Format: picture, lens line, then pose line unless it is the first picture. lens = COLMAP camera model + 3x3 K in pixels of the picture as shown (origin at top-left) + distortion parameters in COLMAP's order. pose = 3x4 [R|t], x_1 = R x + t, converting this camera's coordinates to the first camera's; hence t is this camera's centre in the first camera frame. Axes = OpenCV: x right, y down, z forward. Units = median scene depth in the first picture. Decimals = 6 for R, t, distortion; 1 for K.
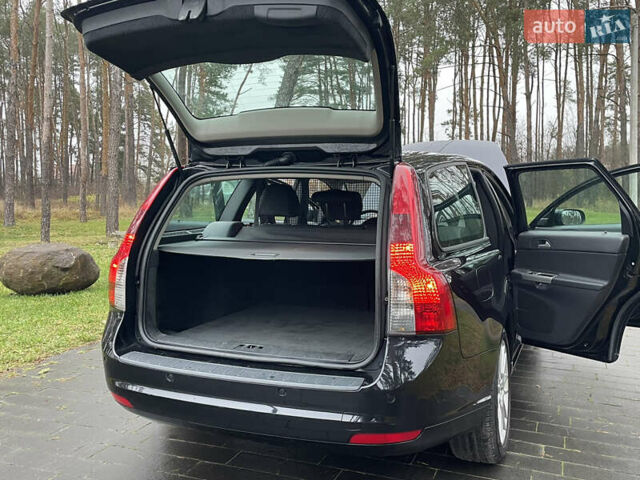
lens RADIAL K [[715.0, 0, 320.0], [0, 715.0, 240.0], [0, 0, 1]] dist [0.155633, -0.324934]
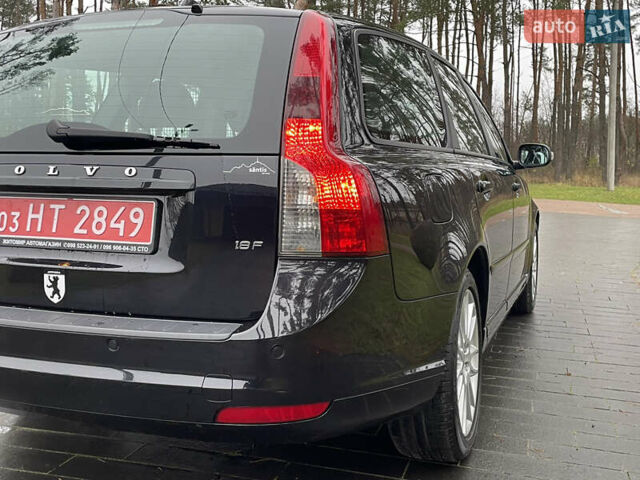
lens RADIAL K [[681.6, 0, 312.2], [0, 681.6, 242.0], [0, 0, 1]] dist [0.141305, -0.276133]
pose [[0.999911, 0.008093, 0.010638, 0.031383], [-0.008160, 0.999947, 0.006282, 0.030123], [-0.010587, -0.006368, 0.999924, 0.100524]]
